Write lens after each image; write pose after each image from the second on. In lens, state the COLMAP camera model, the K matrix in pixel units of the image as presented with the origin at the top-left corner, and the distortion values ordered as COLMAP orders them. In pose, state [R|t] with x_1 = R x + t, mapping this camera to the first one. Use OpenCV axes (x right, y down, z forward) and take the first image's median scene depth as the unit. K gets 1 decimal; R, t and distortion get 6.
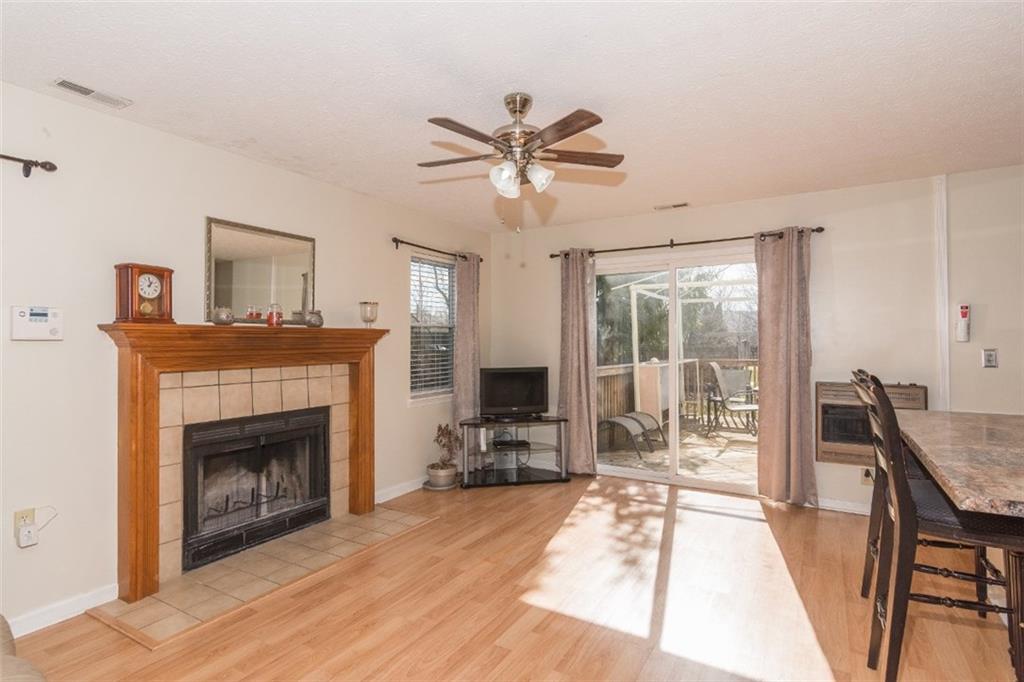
lens RADIAL K [[531.5, 0, 509.6], [0, 531.5, 336.3], [0, 0, 1]] dist [-0.003258, 0.000525]
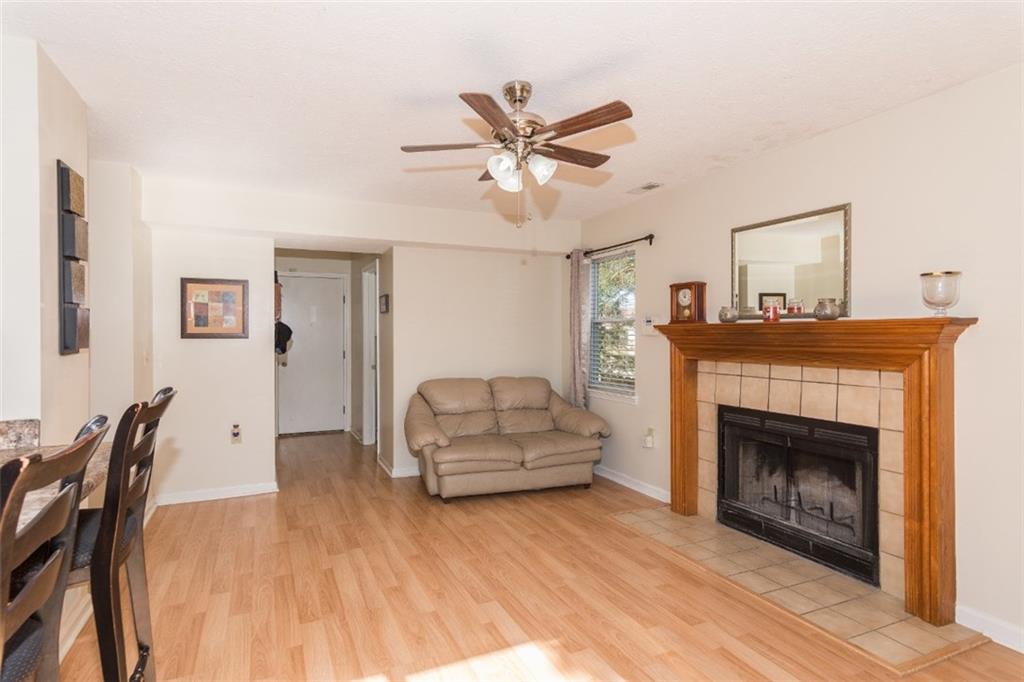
lens RADIAL K [[531.5, 0, 490.3], [0, 531.5, 339.4], [0, 0, 1]] dist [-0.003258, 0.000525]
pose [[-0.595710, 0.010629, -0.803130, 0.648585], [0.007919, 0.999942, 0.007360, 0.002253], [0.803161, -0.001976, -0.595759, 1.214495]]
